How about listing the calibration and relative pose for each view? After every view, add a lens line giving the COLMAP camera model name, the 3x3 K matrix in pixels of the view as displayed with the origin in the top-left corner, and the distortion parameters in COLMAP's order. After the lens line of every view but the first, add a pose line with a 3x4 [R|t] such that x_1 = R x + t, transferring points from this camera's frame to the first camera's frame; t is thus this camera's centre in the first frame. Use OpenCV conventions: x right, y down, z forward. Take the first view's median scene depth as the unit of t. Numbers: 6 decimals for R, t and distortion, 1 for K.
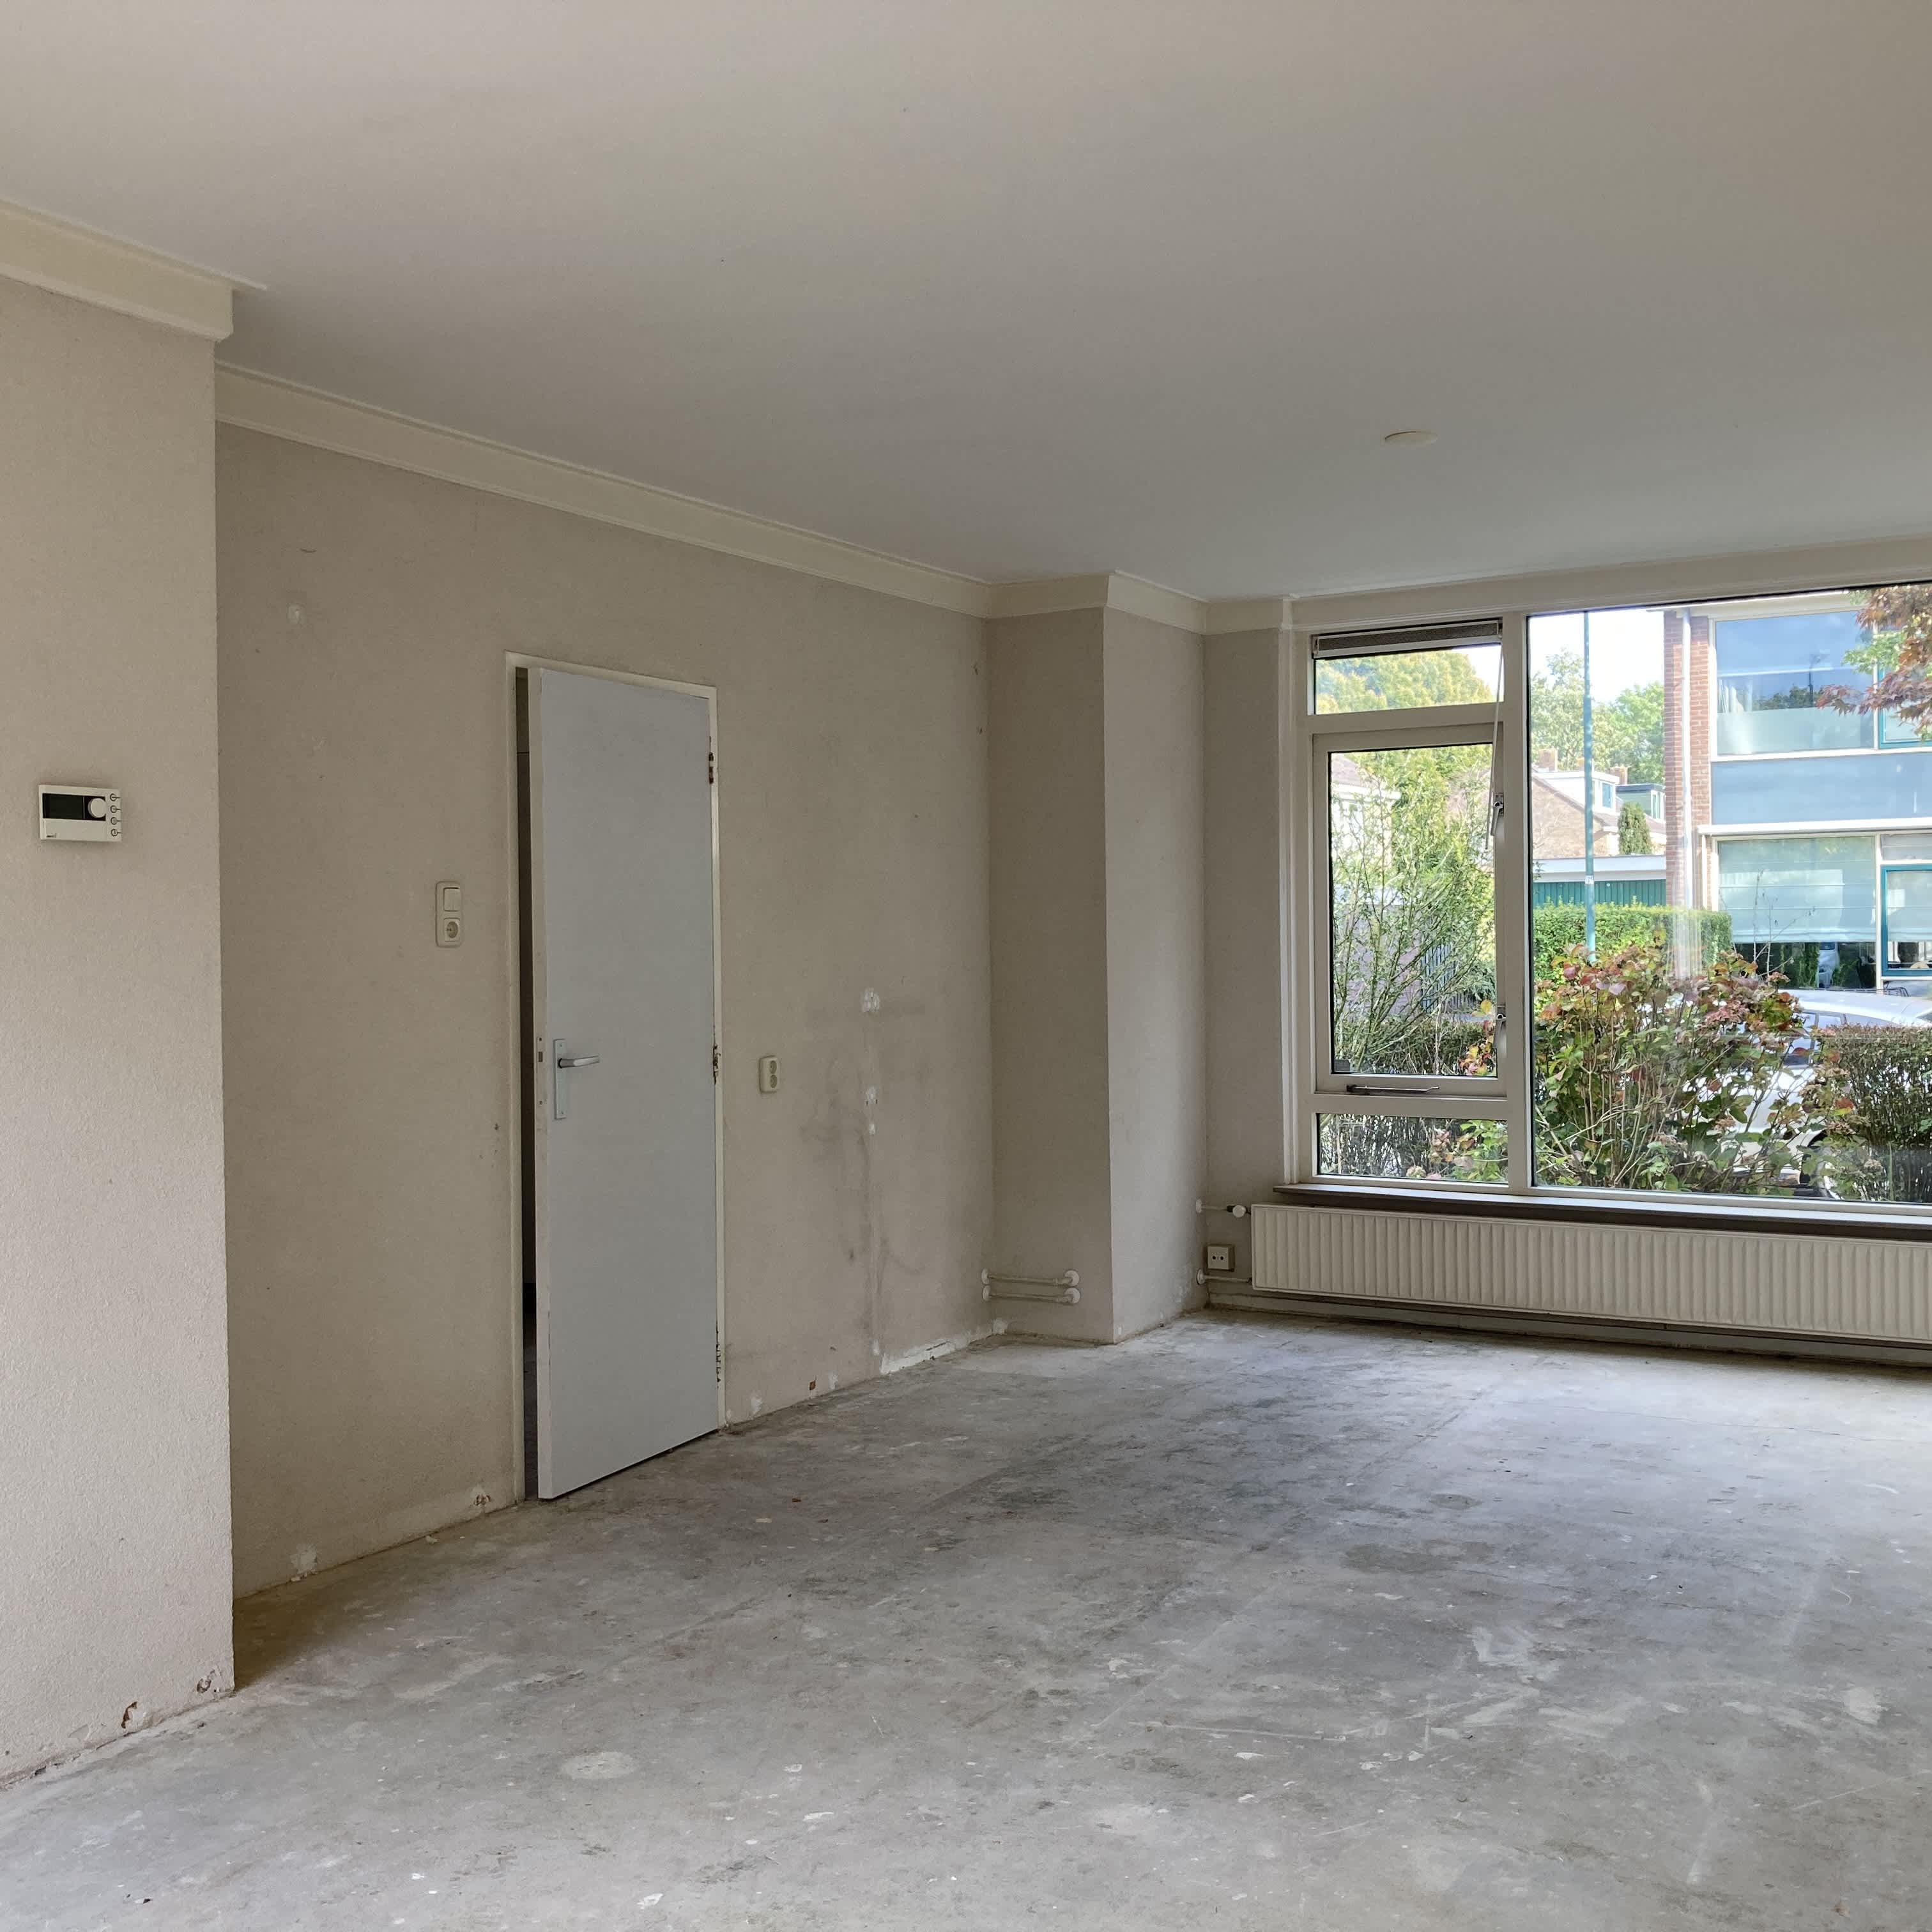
lens RADIAL K [[2062.1, 0, 970.3], [0, 2062.1, 961.9], [0, 0, 1]] dist [-0.026105, 0.000000]
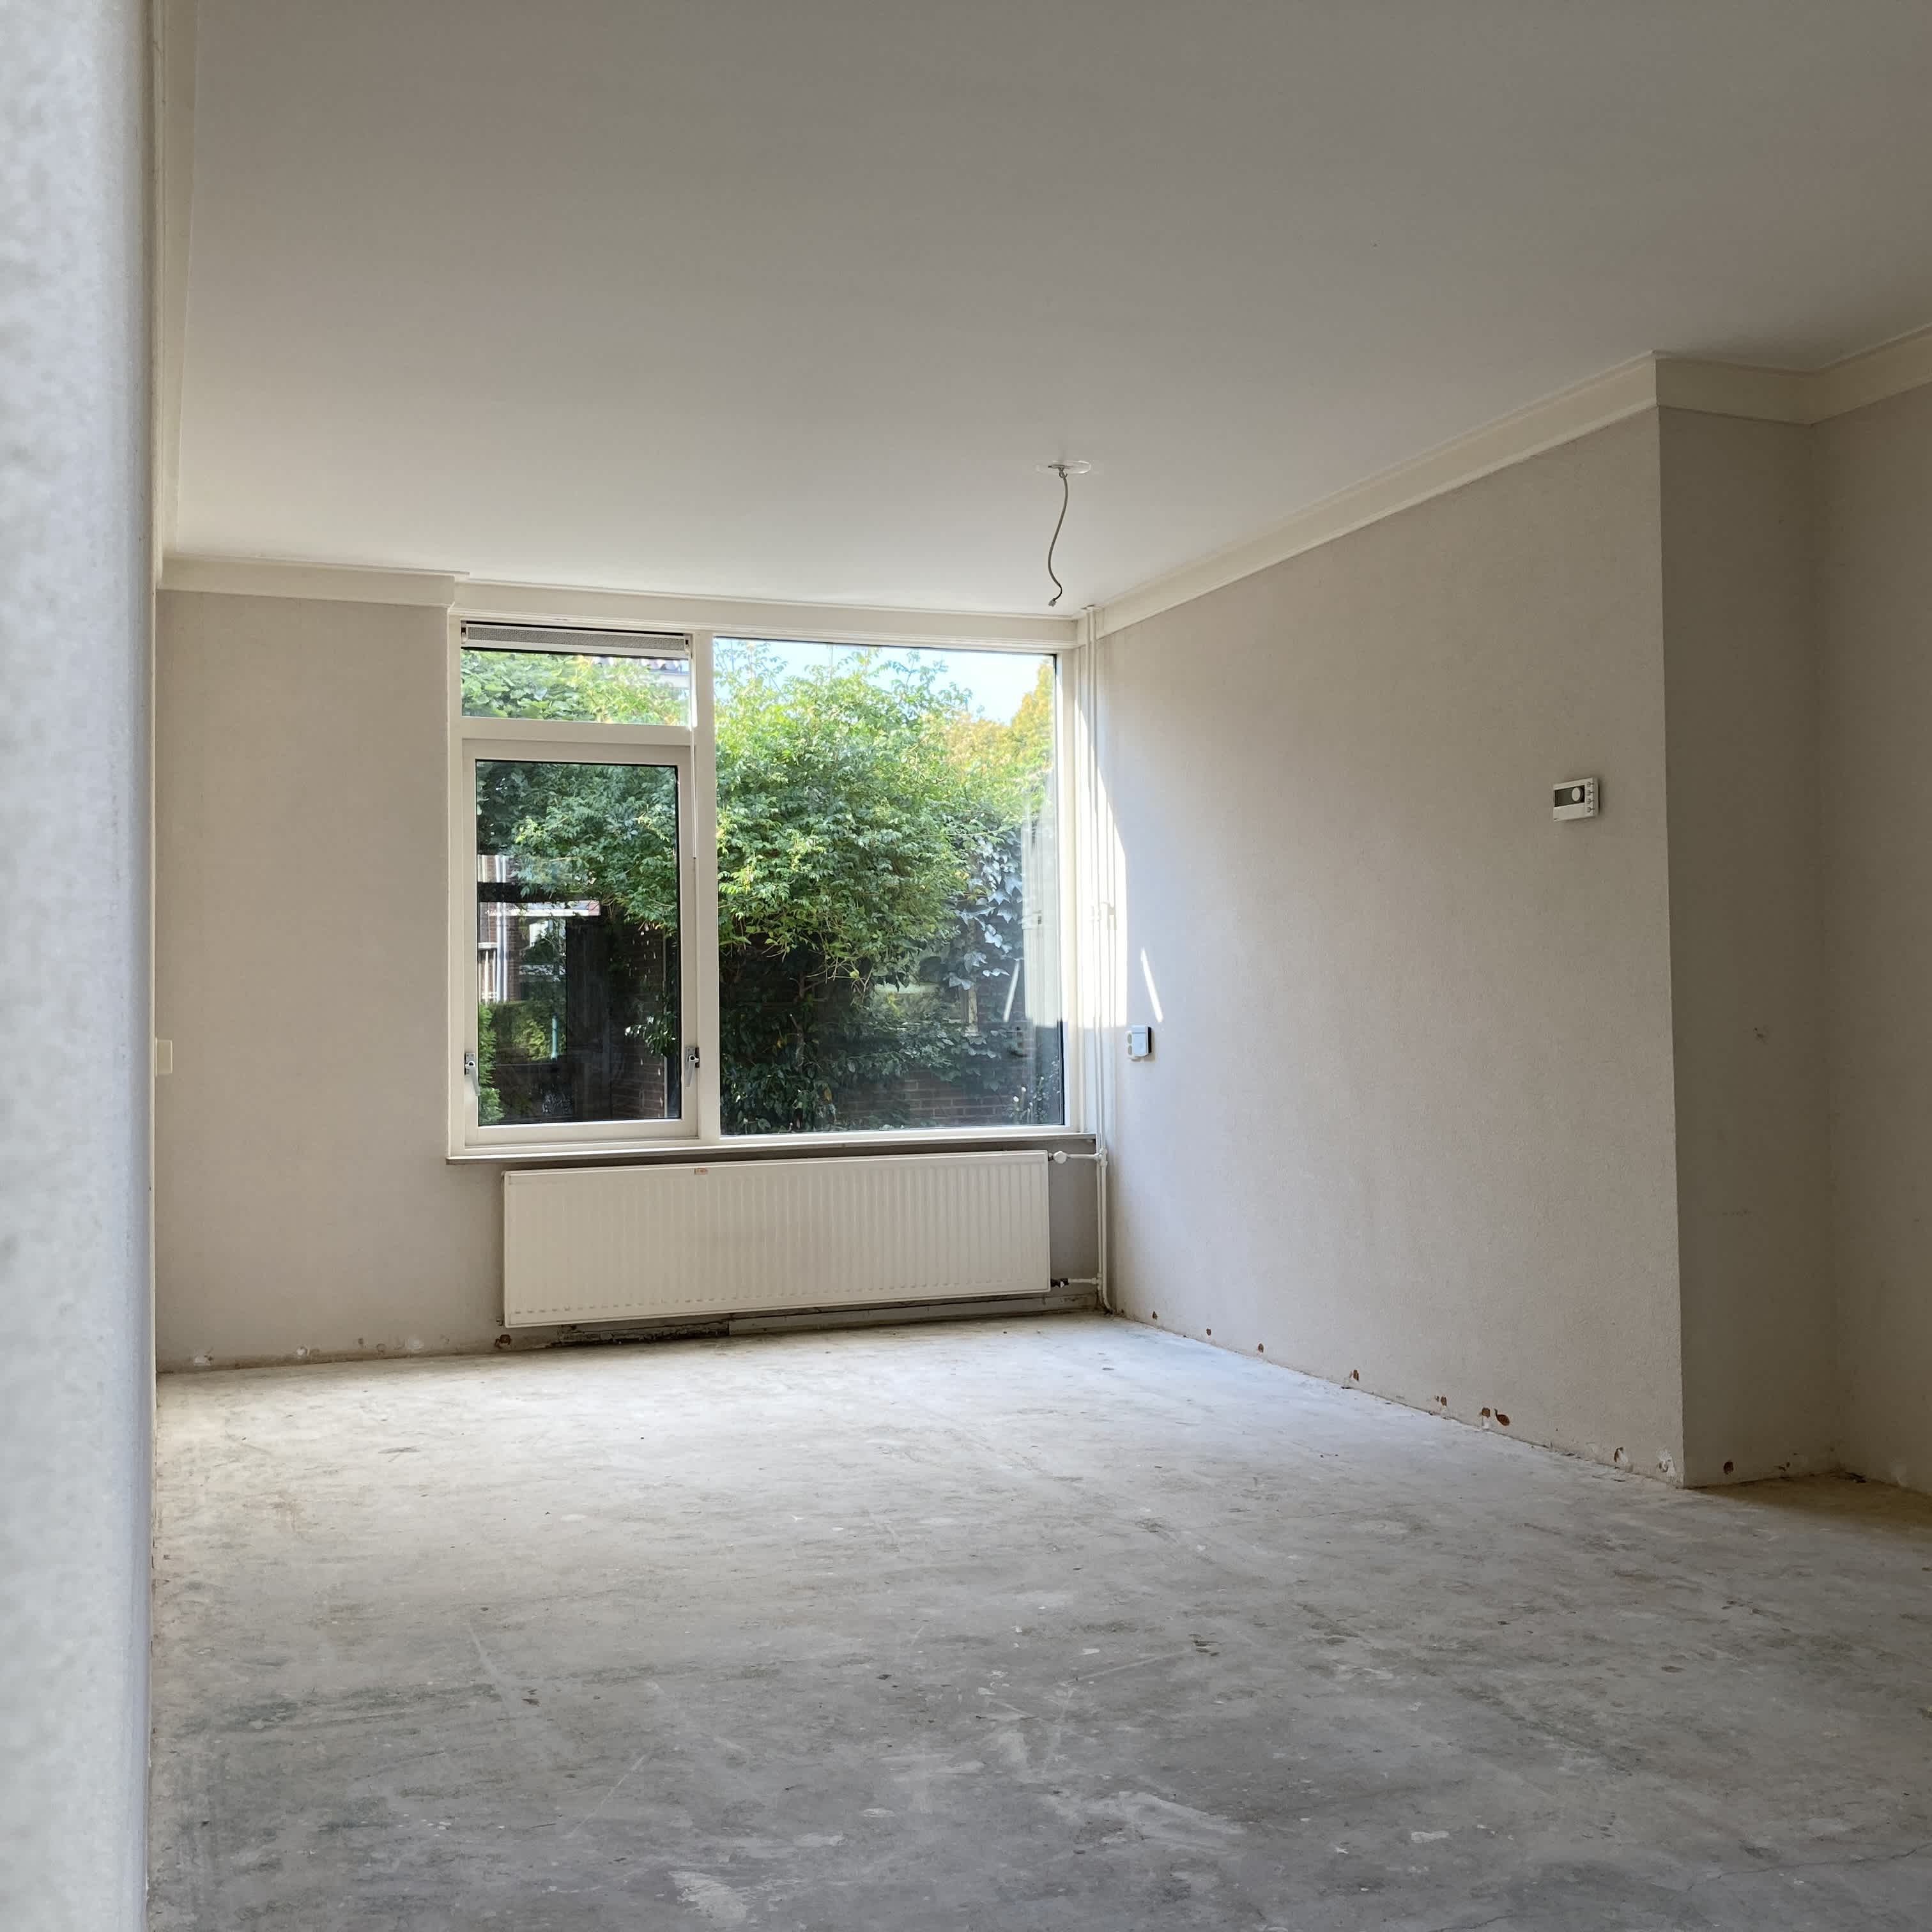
lens RADIAL K [[2062.1, 0, 968.6], [0, 2062.1, 969.6], [0, 0, 1]] dist [-0.026105, 0.000000]
pose [[-0.605288, 0.015406, -0.795857, 0.902636], [0.018810, 0.999810, 0.005049, 0.029022], [0.795784, -0.011914, -0.605463, 1.432722]]
